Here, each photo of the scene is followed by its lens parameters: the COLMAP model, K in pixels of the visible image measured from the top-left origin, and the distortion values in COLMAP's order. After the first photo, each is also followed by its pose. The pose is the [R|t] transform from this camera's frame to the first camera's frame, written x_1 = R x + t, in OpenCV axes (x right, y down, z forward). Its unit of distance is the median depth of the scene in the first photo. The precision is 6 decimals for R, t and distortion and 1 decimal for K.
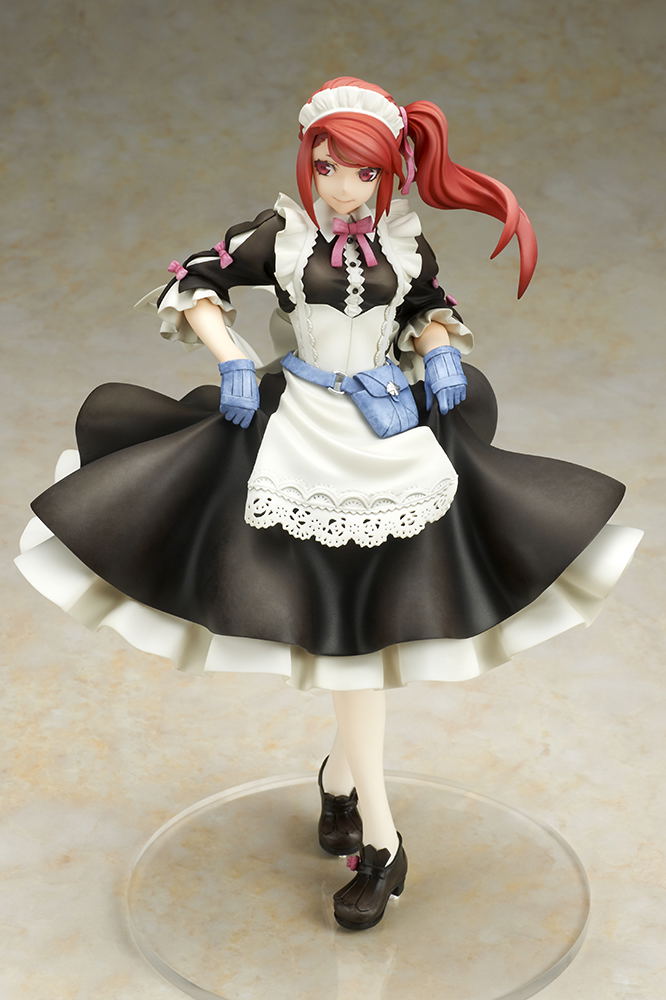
lens RADIAL K [[3562.0, 0, 333.0], [0, 3562.0, 500.0], [0, 0, 1]] dist [0.103623, 0.134022]
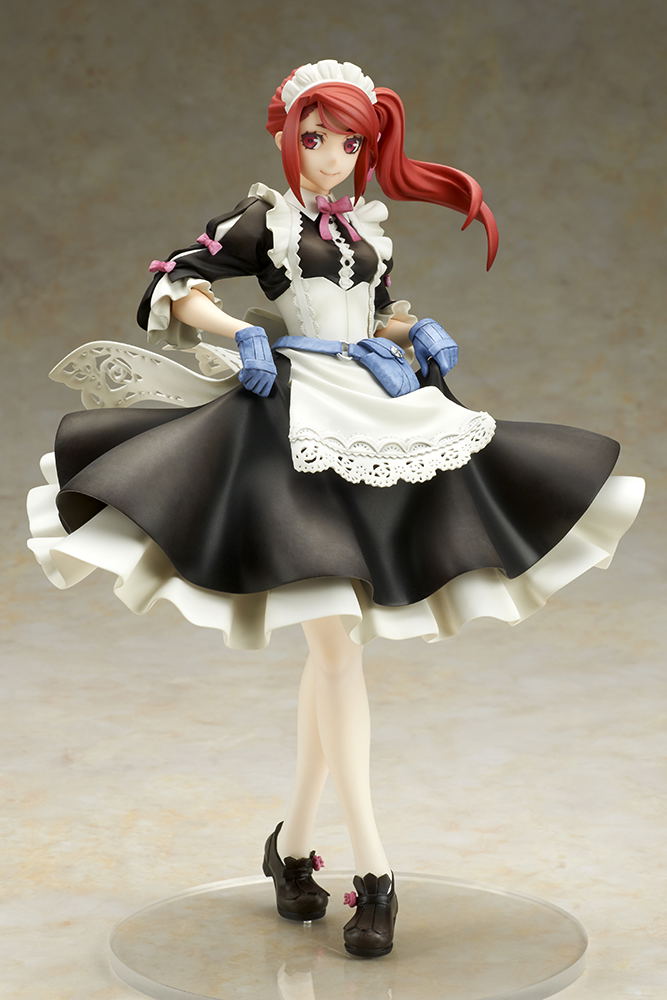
lens RADIAL K [[3562.0, 0, 333.5], [0, 3562.0, 500.0], [0, 0, 1]] dist [0.103623, 0.134022]
pose [[0.934181, -0.064617, 0.350898, -0.360550], [0.163665, 0.951501, -0.260501, 0.271731], [-0.317047, 0.300785, 0.899450, 0.103048]]
